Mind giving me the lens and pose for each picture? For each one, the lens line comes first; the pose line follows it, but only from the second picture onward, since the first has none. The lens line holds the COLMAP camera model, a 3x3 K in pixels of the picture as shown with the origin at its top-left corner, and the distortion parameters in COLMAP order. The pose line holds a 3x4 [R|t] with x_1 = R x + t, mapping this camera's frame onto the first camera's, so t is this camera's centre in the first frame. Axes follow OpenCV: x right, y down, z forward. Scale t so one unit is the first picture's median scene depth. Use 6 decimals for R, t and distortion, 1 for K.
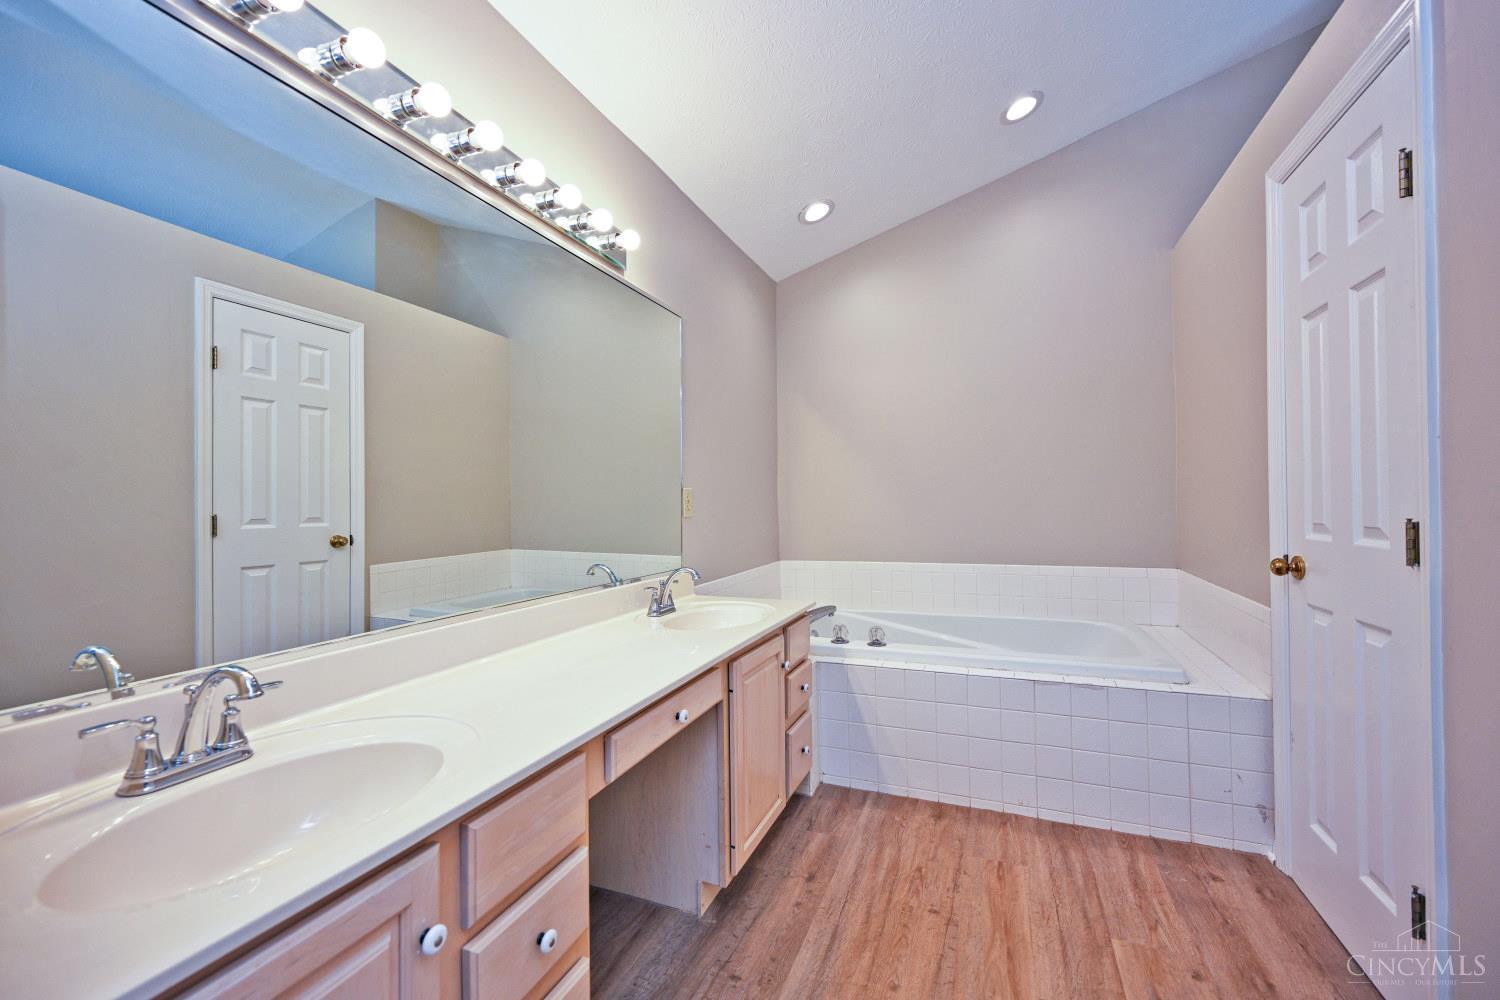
lens RADIAL K [[611.1, 0, 754.9], [0, 611.1, 499.5], [0, 0, 1]] dist [0.002075, 0.000592]
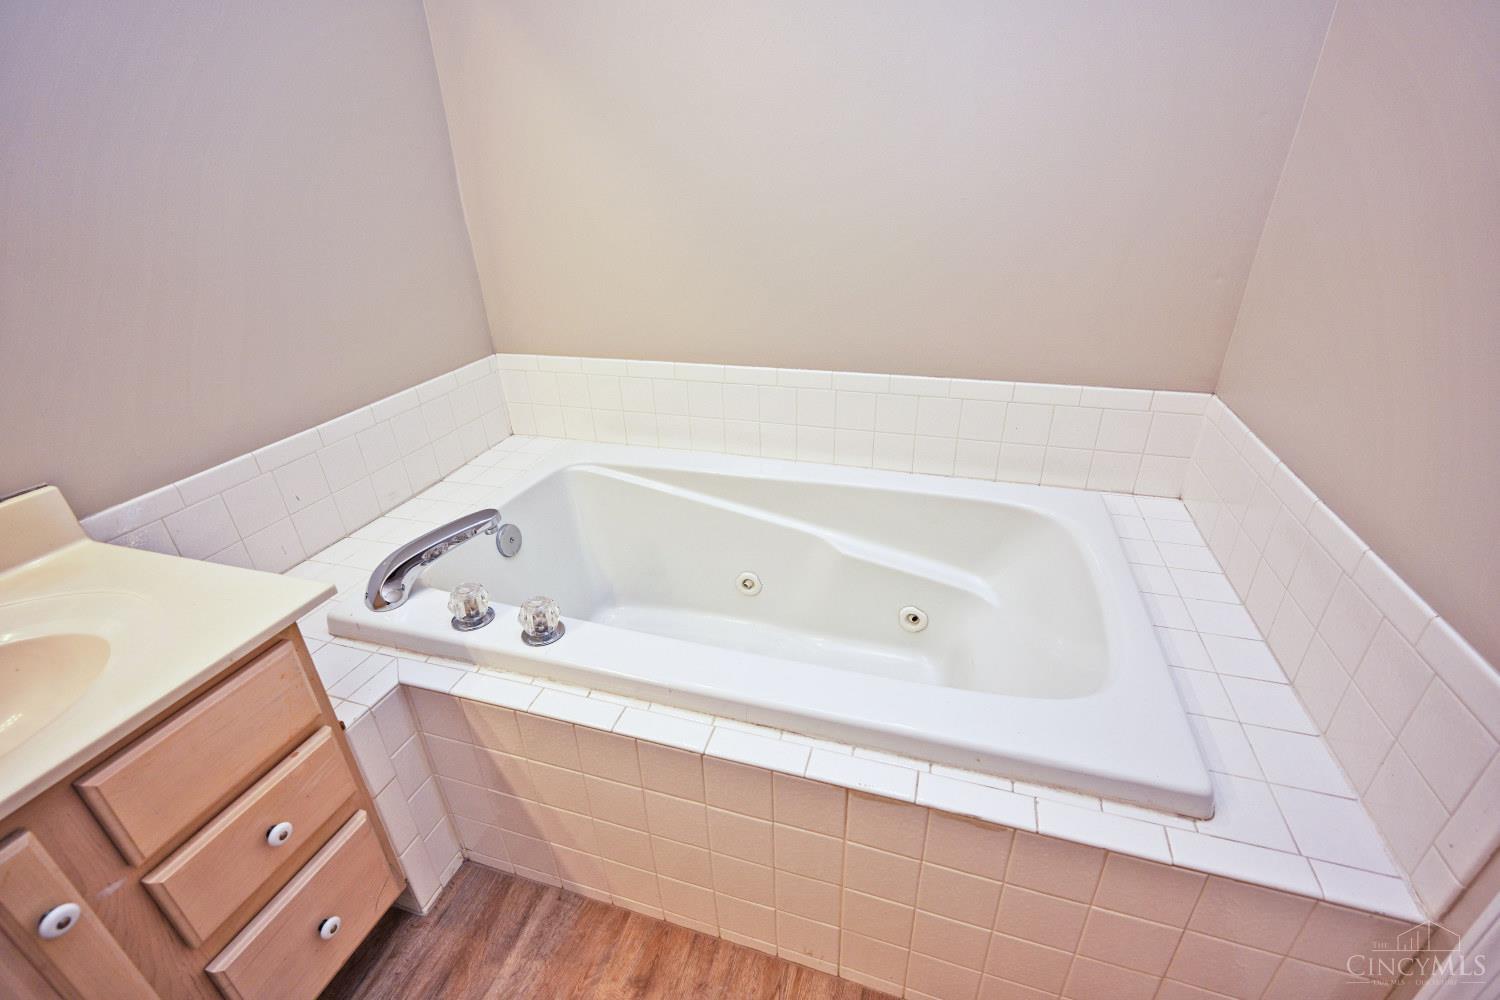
lens RADIAL K [[656.3, 0, 751.0], [0, 656.3, 501.9], [0, 0, 1]] dist [0.000497, -0.000146]
pose [[0.995760, -0.048591, 0.078108, 0.335483], [0.008025, 0.891754, 0.452450, -0.066282], [-0.091638, -0.449905, 0.888363, 0.640464]]
